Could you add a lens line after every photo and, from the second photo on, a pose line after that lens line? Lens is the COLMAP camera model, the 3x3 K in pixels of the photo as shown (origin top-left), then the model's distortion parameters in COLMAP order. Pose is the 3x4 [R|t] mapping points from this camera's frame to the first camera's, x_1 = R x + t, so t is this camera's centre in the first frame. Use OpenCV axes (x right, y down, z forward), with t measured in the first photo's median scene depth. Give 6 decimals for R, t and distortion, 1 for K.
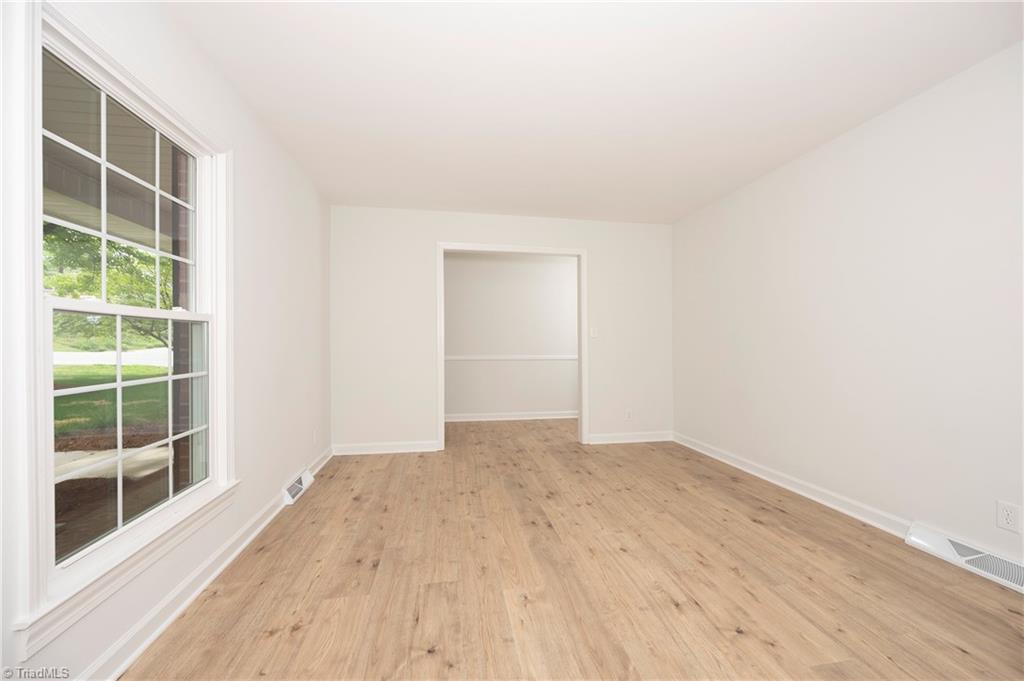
lens RADIAL K [[402.1, 0, 515.0], [0, 402.1, 336.3], [0, 0, 1]] dist [-0.003058, 0.000059]
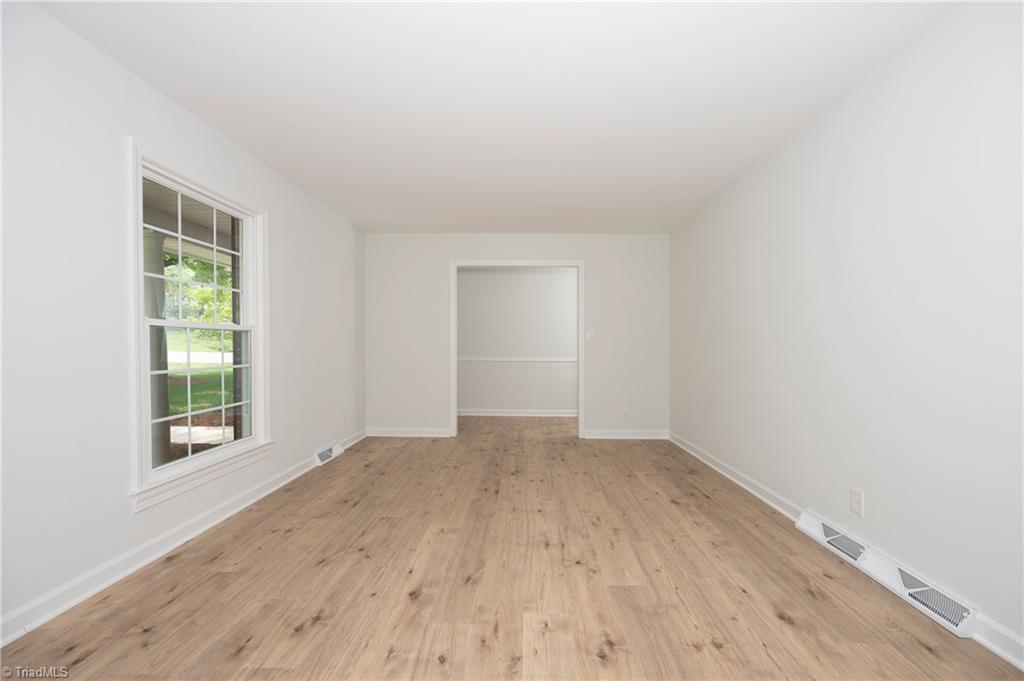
lens RADIAL K [[402.1, 0, 509.6], [0, 402.1, 343.7], [0, 0, 1]] dist [-0.003058, 0.000059]
pose [[0.980795, 0.002232, -0.195030, 0.410633], [-0.000433, 0.999957, 0.009267, -0.001220], [0.195042, -0.009004, 0.980753, -0.236828]]
